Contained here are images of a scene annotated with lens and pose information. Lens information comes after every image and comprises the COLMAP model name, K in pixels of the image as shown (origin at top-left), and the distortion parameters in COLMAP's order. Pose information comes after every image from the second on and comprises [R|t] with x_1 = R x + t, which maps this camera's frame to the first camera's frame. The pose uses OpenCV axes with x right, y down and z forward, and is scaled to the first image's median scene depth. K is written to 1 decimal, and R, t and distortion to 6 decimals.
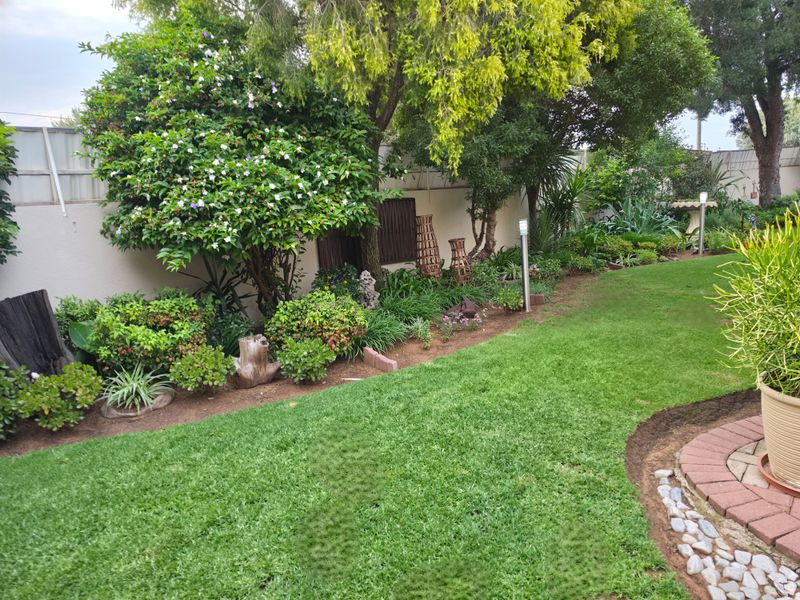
lens RADIAL K [[542.0, 0, 413.2], [0, 542.0, 315.0], [0, 0, 1]] dist [0.036613, -0.035351]
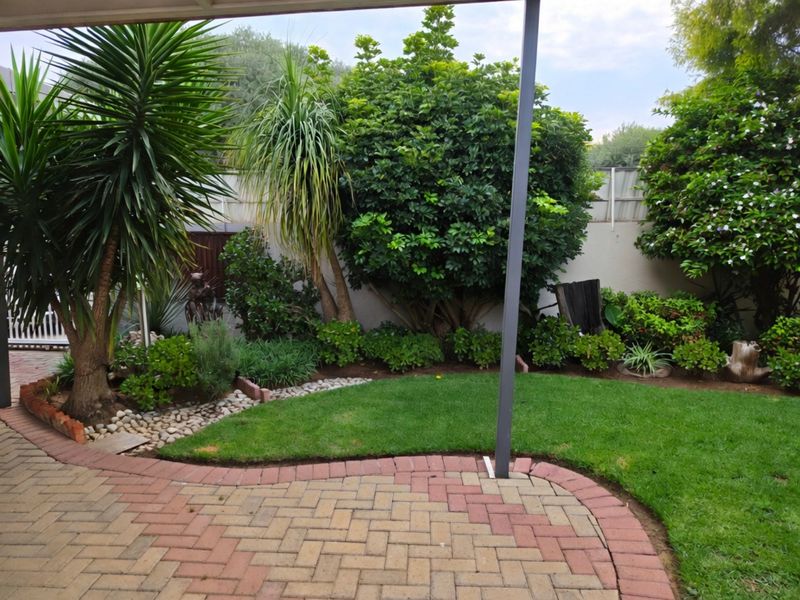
lens RADIAL K [[542.0, 0, 410.8], [0, 542.0, 300.9], [0, 0, 1]] dist [0.036613, -0.035351]
pose [[0.661280, 0.153871, -0.734188, 0.079715], [-0.192112, 0.980834, 0.032529, 0.057130], [0.725122, 0.119535, 0.678166, -0.346343]]
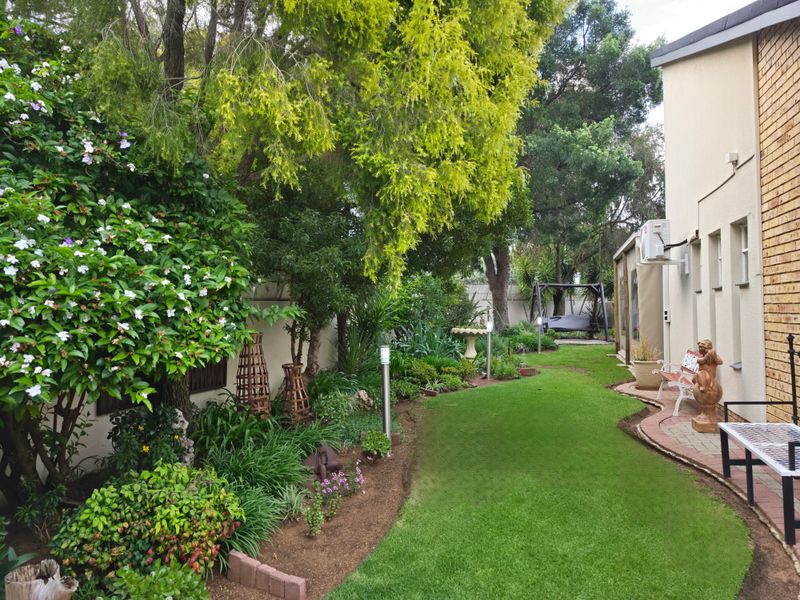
lens RADIAL K [[542.0, 0, 393.2], [0, 542.0, 304.2], [0, 0, 1]] dist [0.036613, -0.035351]
pose [[0.893767, 0.068479, 0.443273, -0.252102], [0.028349, 0.977676, -0.208196, -0.094538], [-0.447634, 0.198645, 0.871874, 0.358482]]
